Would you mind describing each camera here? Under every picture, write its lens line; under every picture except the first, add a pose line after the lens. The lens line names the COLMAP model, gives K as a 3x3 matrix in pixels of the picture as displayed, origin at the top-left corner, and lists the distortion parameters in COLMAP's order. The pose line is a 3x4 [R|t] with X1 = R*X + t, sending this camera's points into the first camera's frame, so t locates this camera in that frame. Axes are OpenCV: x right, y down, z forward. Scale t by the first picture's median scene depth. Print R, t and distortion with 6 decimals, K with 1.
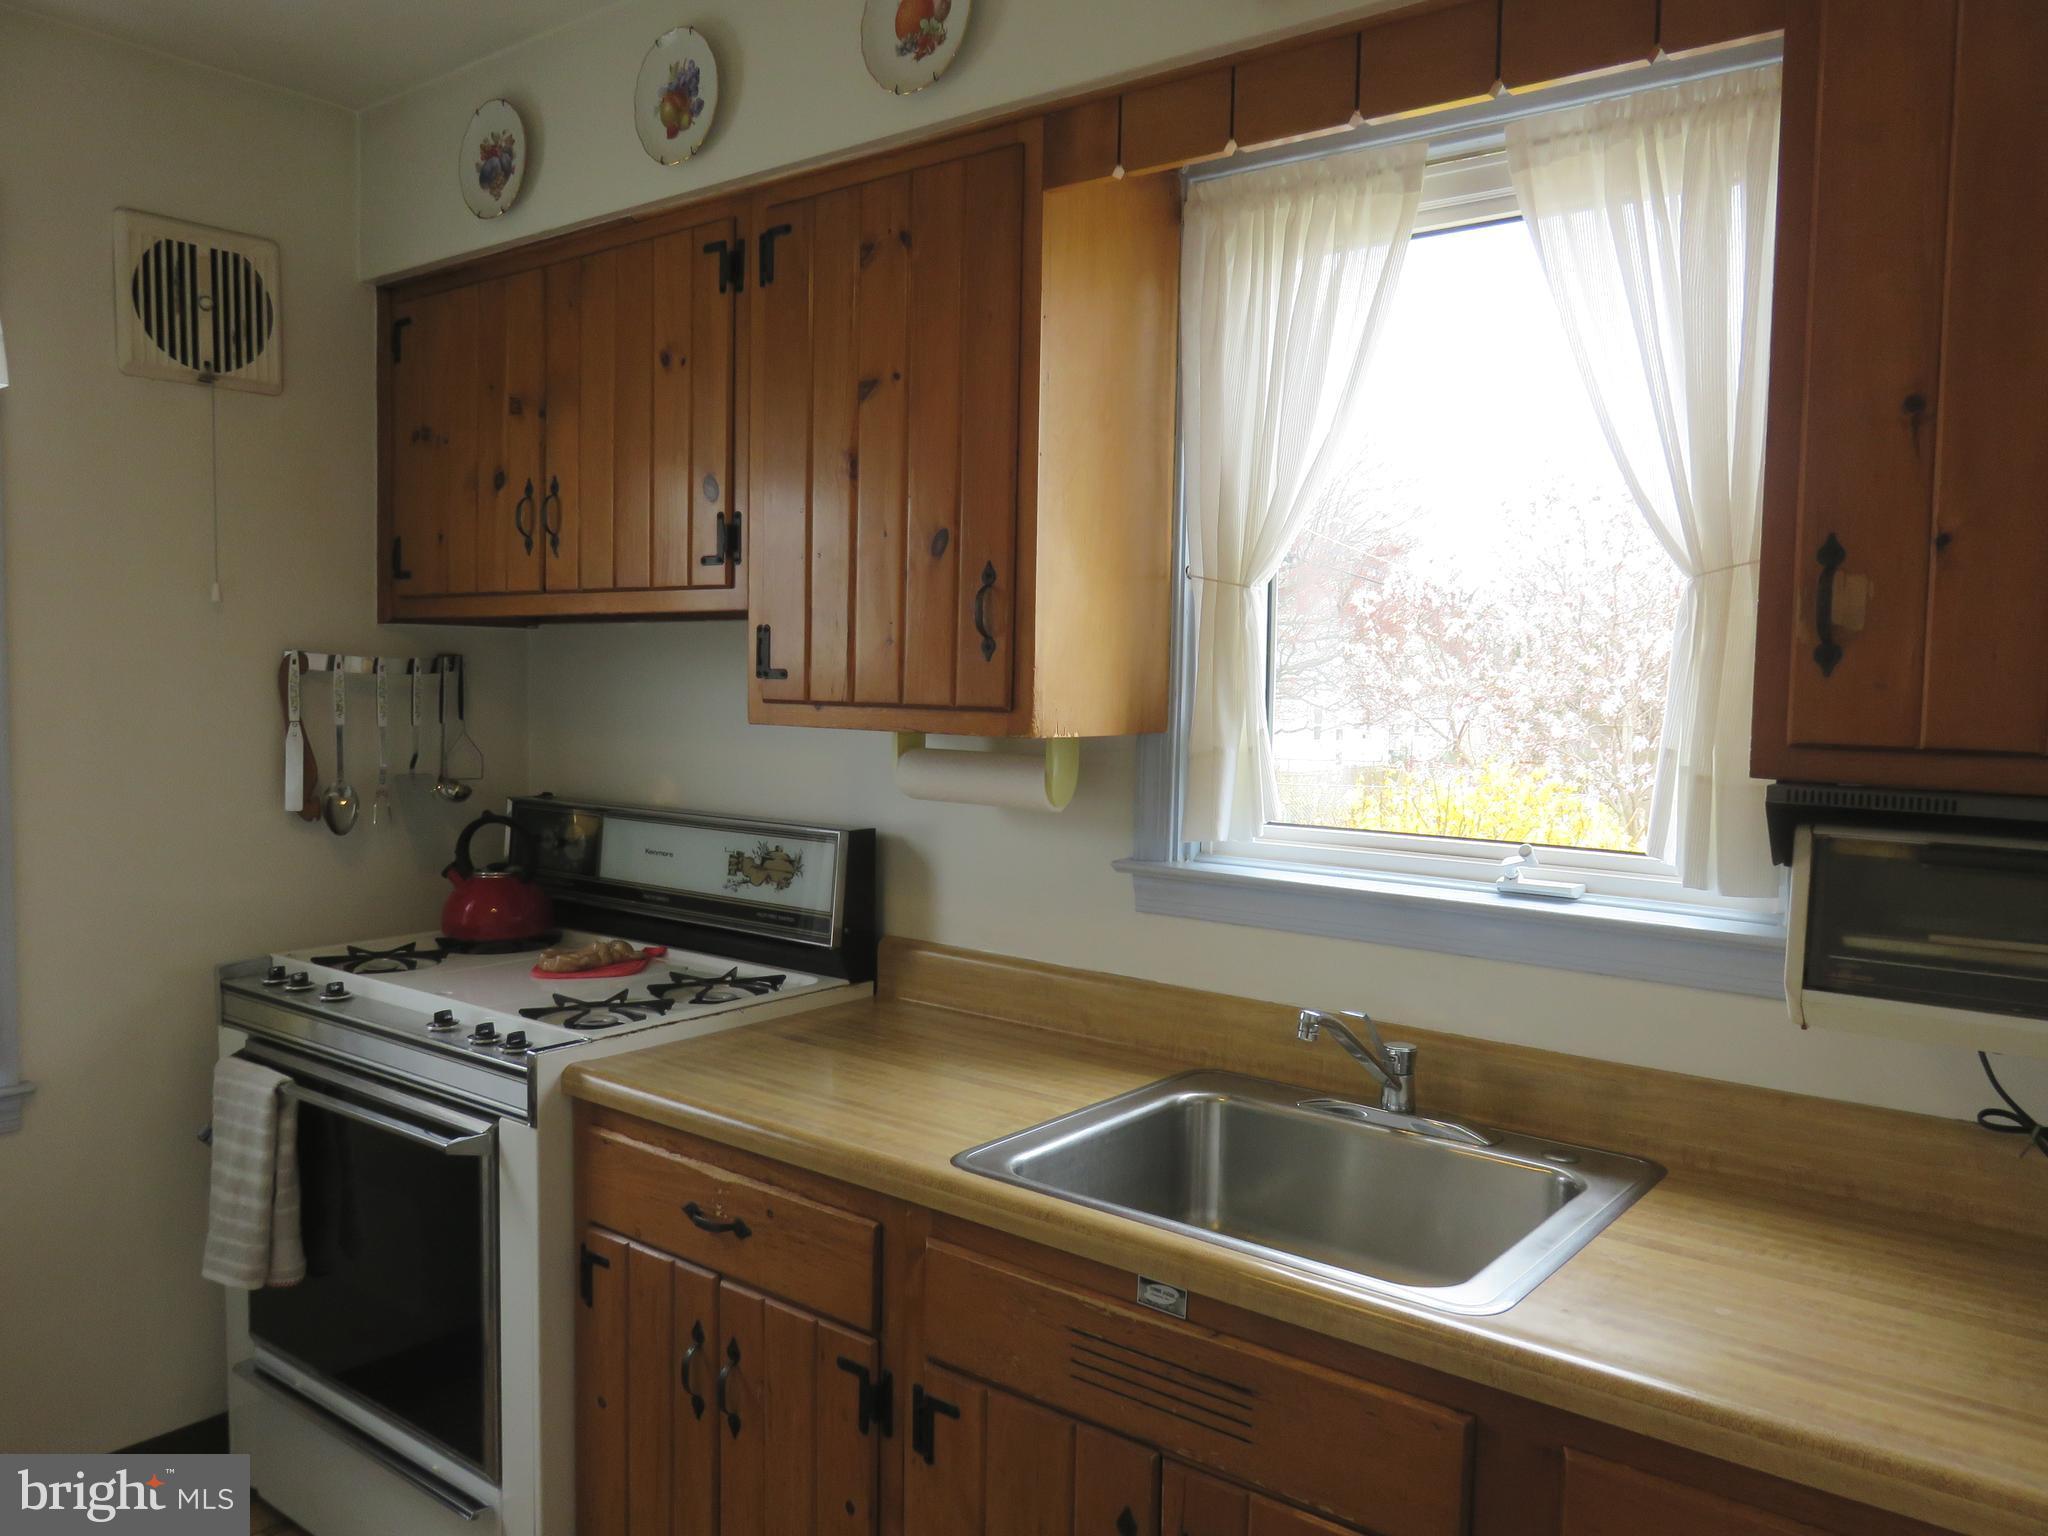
lens RADIAL K [[1534.3, 0, 1022.0], [0, 1534.3, 782.8], [0, 0, 1]] dist [-0.009713, 0.000830]
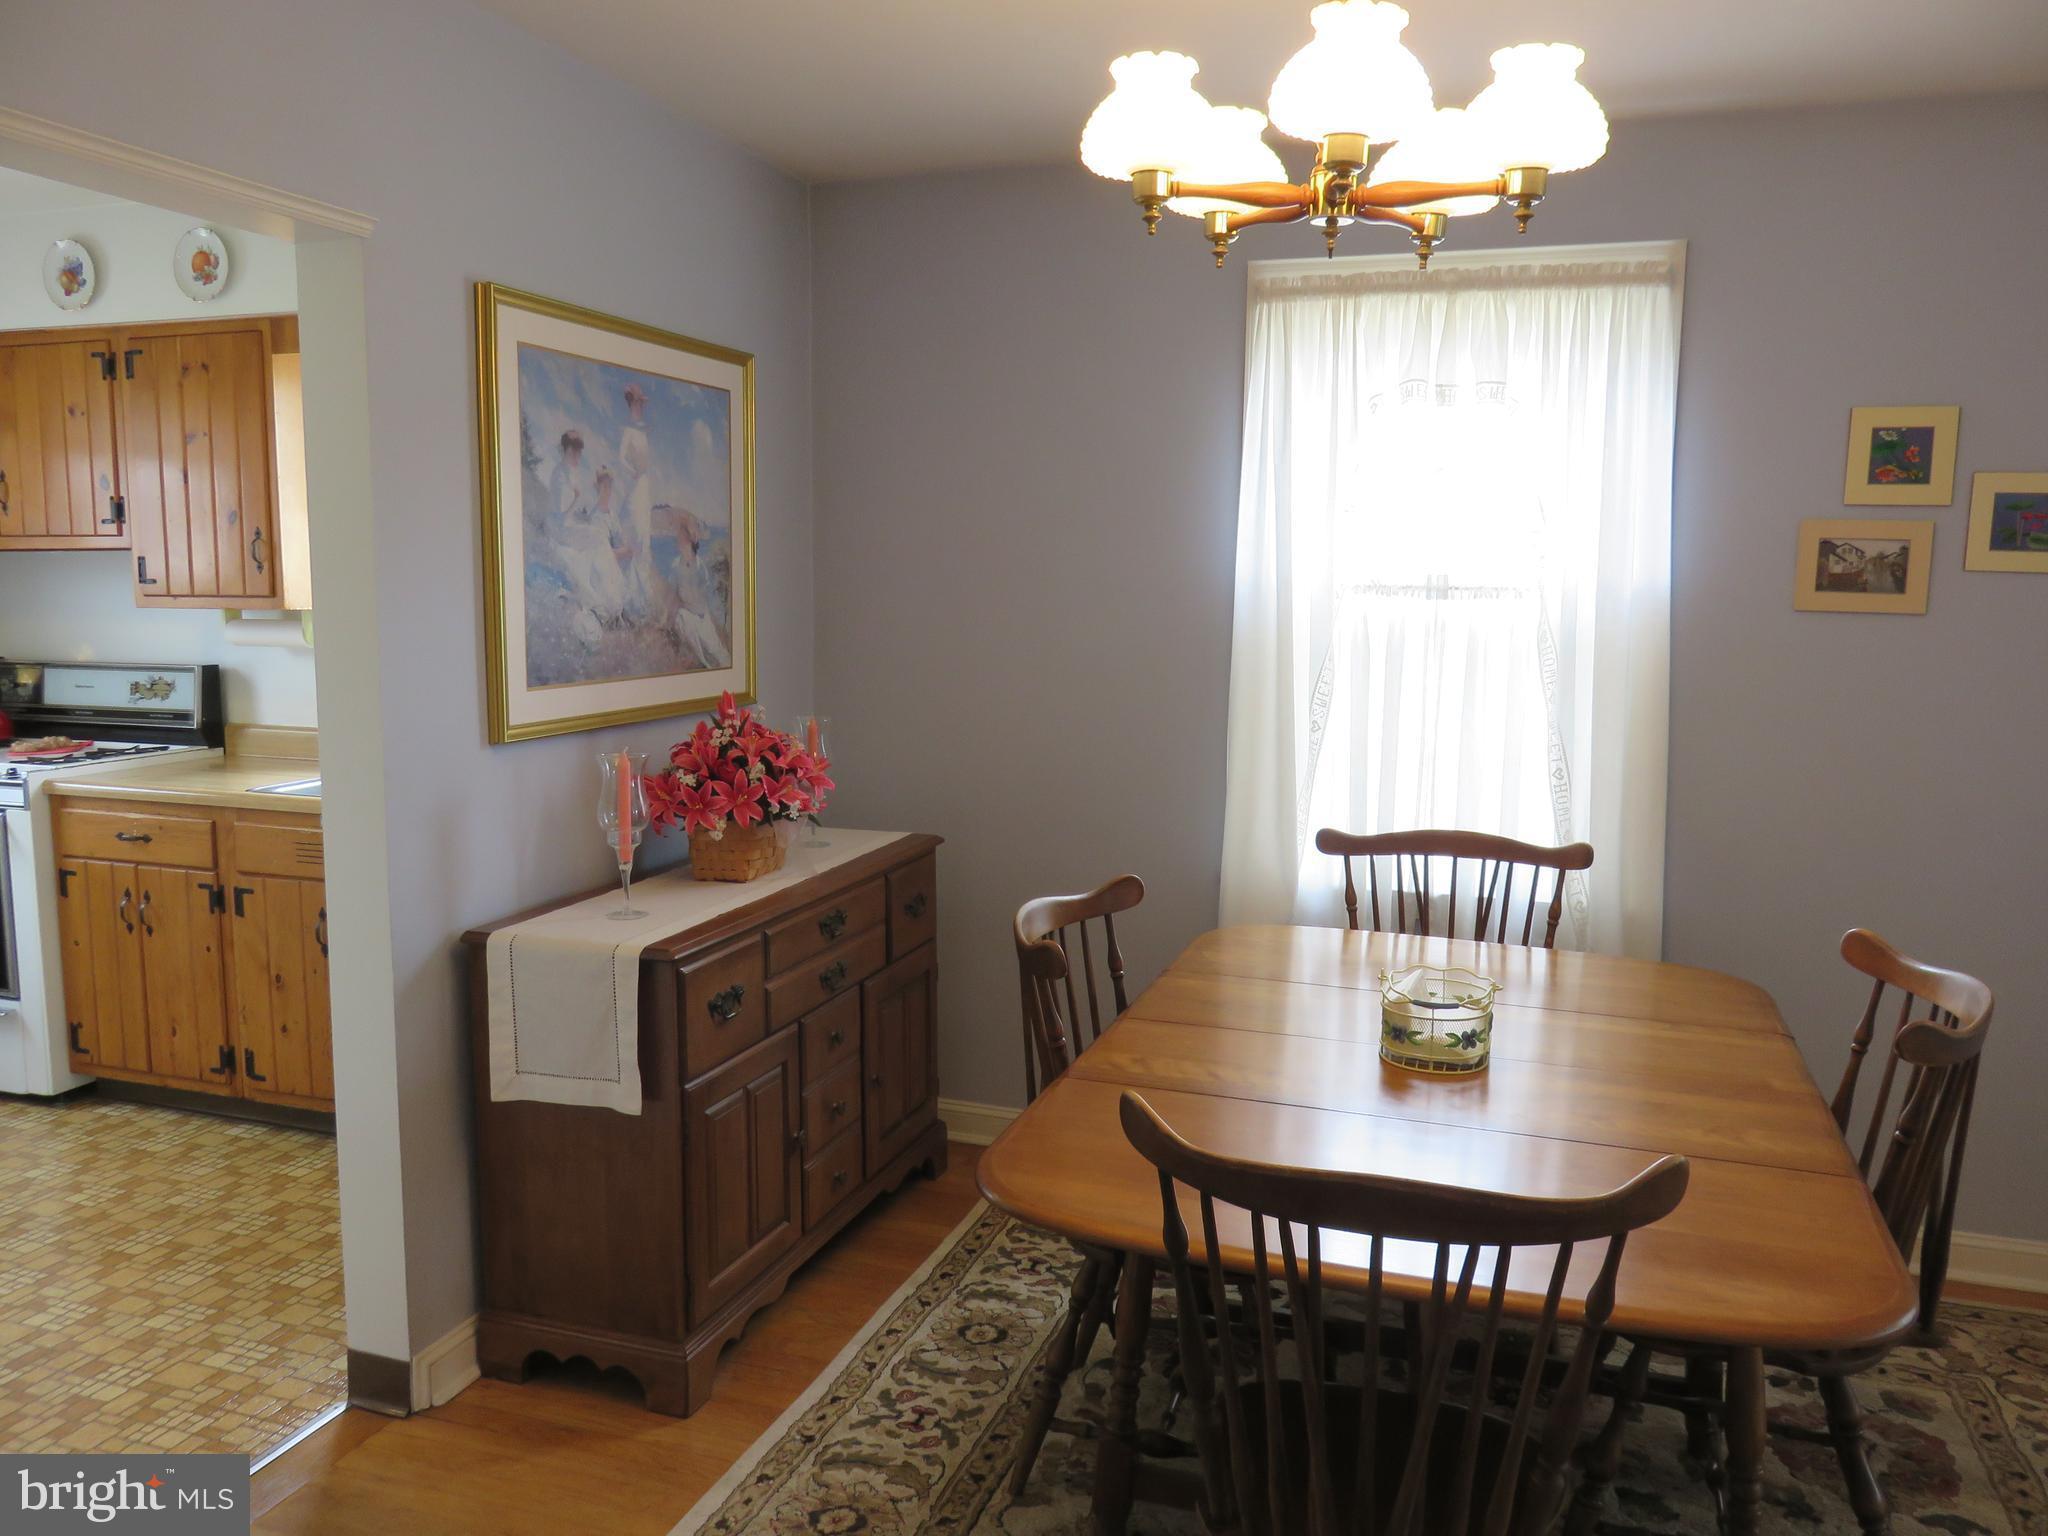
lens RADIAL K [[1556.5, 0, 1042.0], [0, 1556.5, 764.6], [0, 0, 1]] dist [-0.006503, 0.002961]
pose [[0.942056, -0.054084, 0.331066, 0.241338], [0.036876, 0.997633, 0.058047, 0.088650], [-0.333422, -0.042475, 0.941820, -1.247297]]
